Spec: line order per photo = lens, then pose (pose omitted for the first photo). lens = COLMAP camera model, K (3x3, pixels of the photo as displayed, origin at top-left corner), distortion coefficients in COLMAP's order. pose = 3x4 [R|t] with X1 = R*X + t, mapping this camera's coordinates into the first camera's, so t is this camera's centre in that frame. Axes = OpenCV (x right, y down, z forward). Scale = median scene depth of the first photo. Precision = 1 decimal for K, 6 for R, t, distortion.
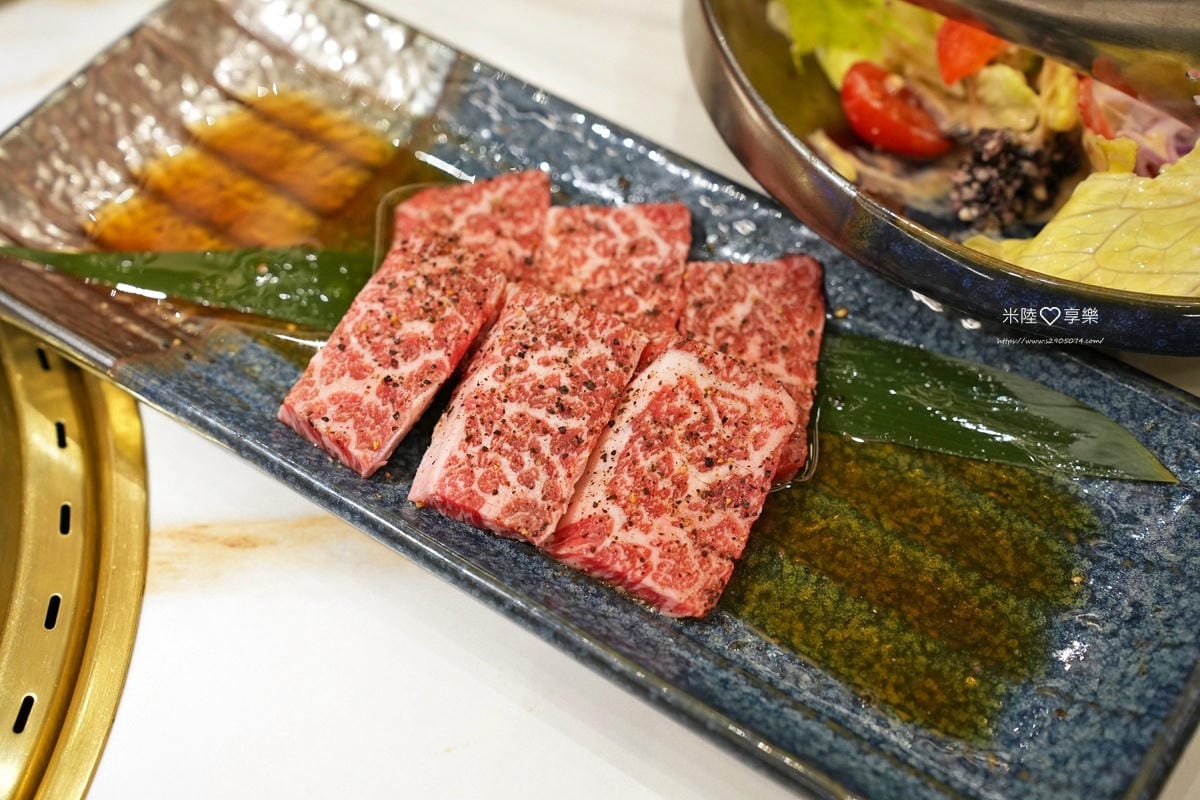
lens RADIAL K [[1749.2, 0, 600.0], [0, 1749.2, 400.0], [0, 0, 1]] dist [0.248590, -0.010072]
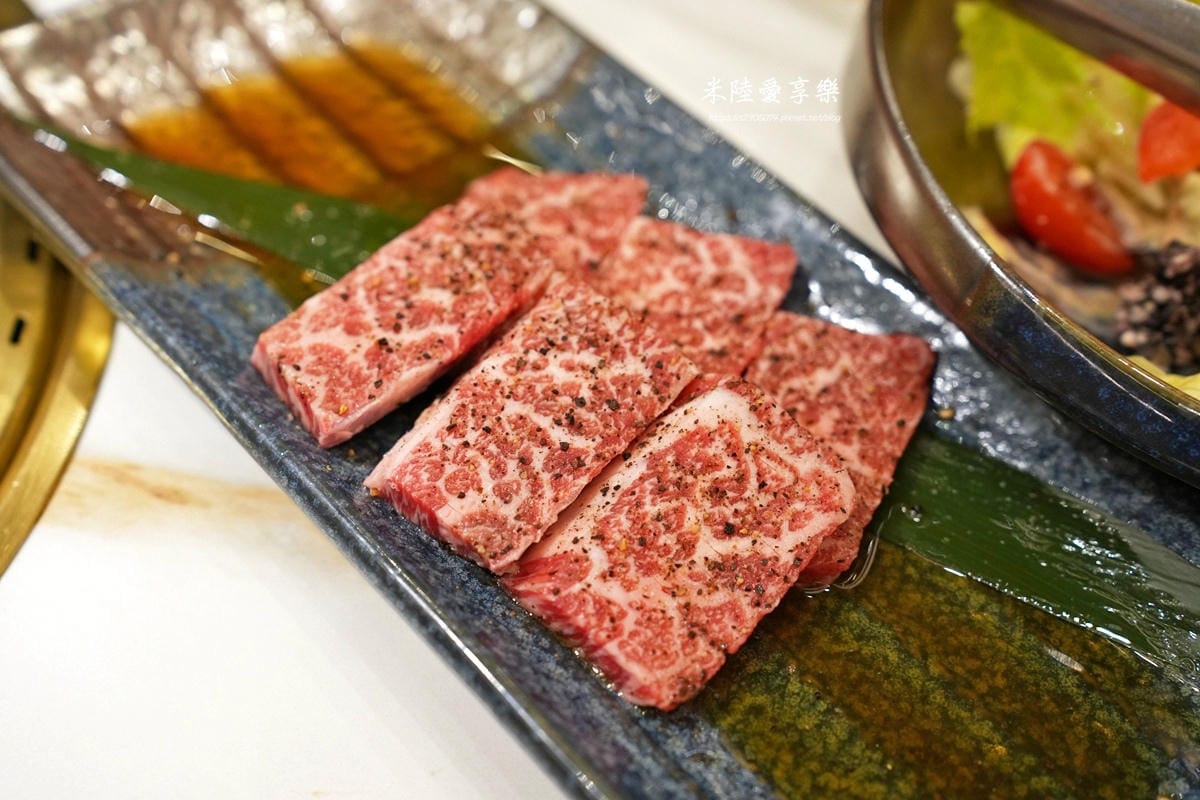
lens RADIAL K [[1749.2, 0, 600.0], [0, 1749.2, 400.0], [0, 0, 1]] dist [0.248590, -0.010072]
pose [[0.963017, 0.241790, -0.118891, 0.084600], [-0.254154, 0.961677, -0.102876, 0.074689], [0.089460, 0.129288, 0.987563, 0.191250]]
